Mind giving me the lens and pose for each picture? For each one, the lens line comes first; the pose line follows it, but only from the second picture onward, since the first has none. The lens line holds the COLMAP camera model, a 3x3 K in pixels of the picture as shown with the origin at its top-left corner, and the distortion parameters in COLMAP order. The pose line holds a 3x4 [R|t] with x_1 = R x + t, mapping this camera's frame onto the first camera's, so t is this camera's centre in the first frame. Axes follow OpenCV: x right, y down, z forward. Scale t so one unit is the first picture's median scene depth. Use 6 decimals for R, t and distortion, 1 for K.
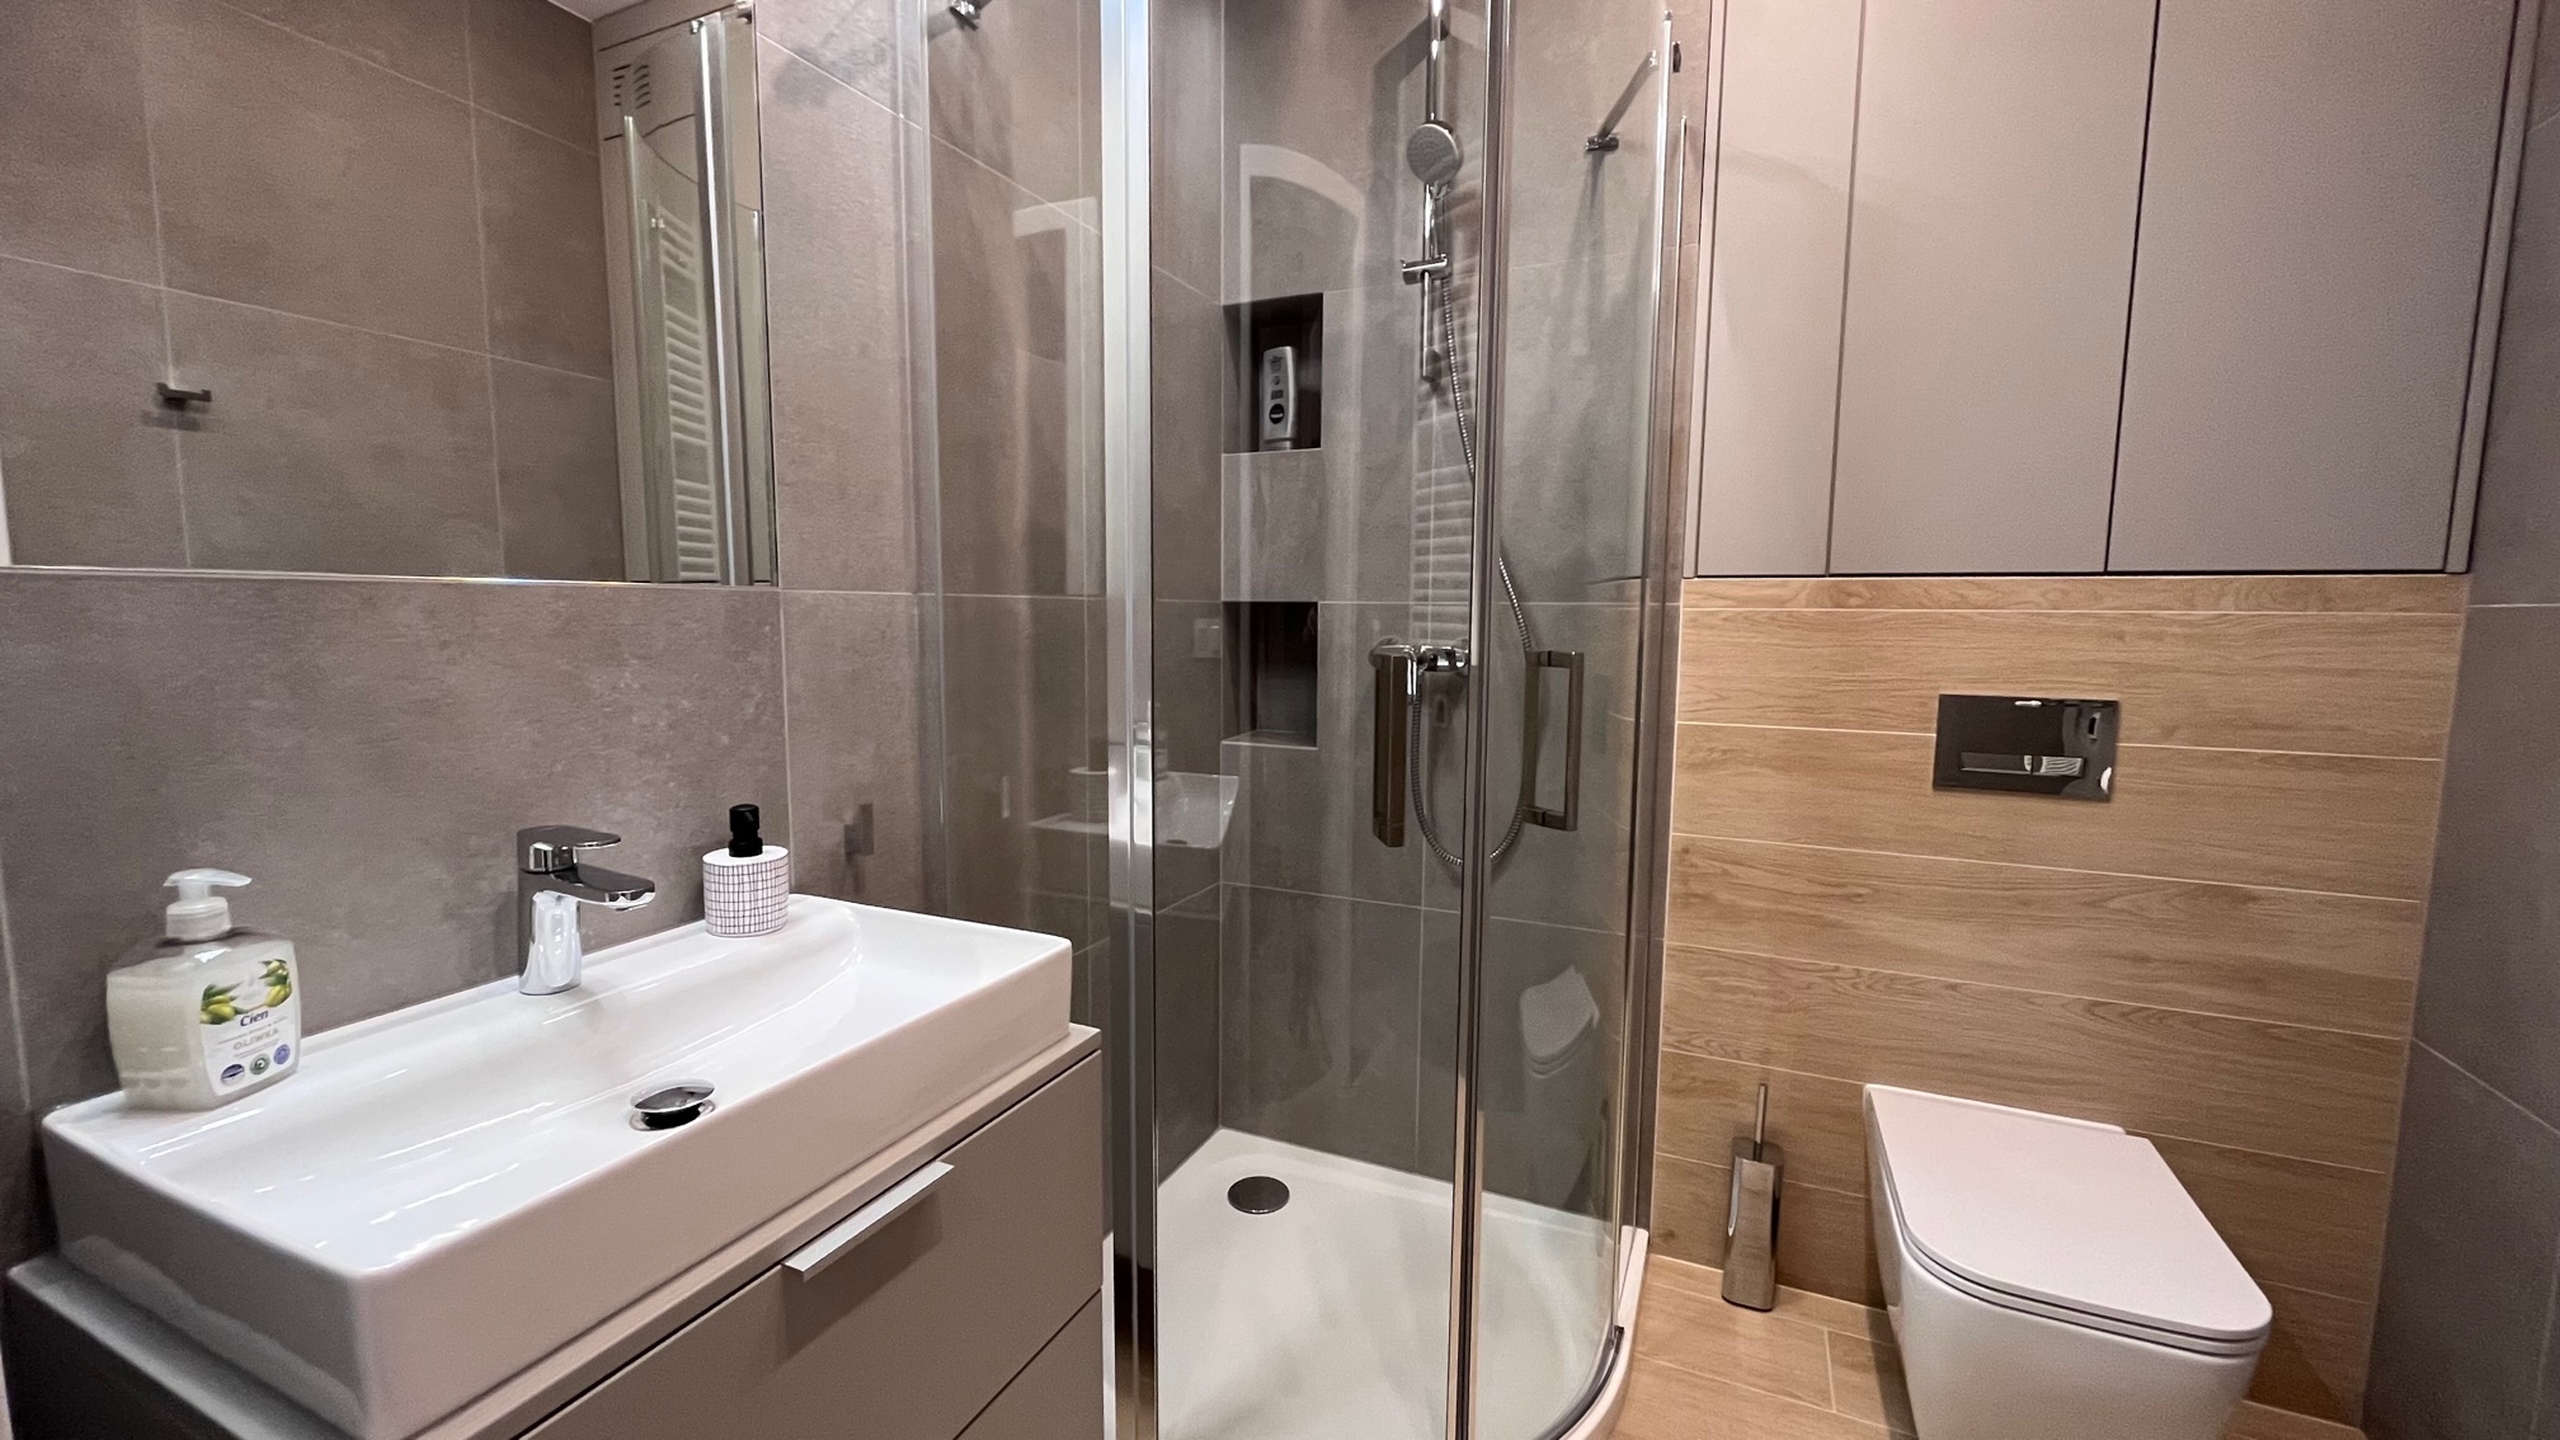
lens RADIAL K [[1038.6, 0, 1271.2], [0, 1038.6, 724.7], [0, 0, 1]] dist [-0.001274, -0.000206]
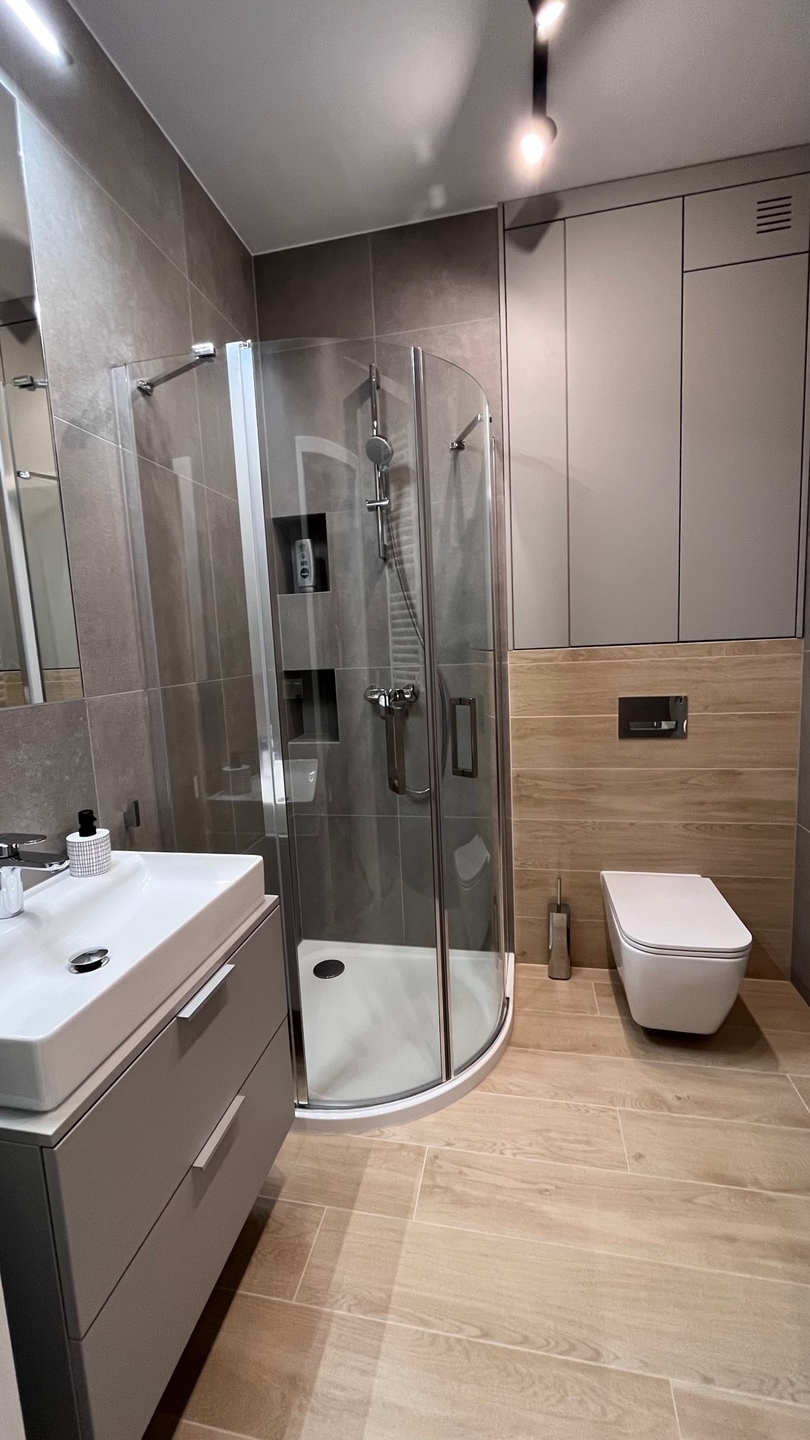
lens RADIAL K [[584.2, 0, 403.5], [0, 584.2, 720.1], [0, 0, 1]] dist [-0.001274, -0.000206]
pose [[0.973065, -0.082604, 0.215223, -0.095864], [0.078731, 0.996543, 0.026524, -0.051688], [-0.216670, -0.008865, 0.976205, -0.150389]]
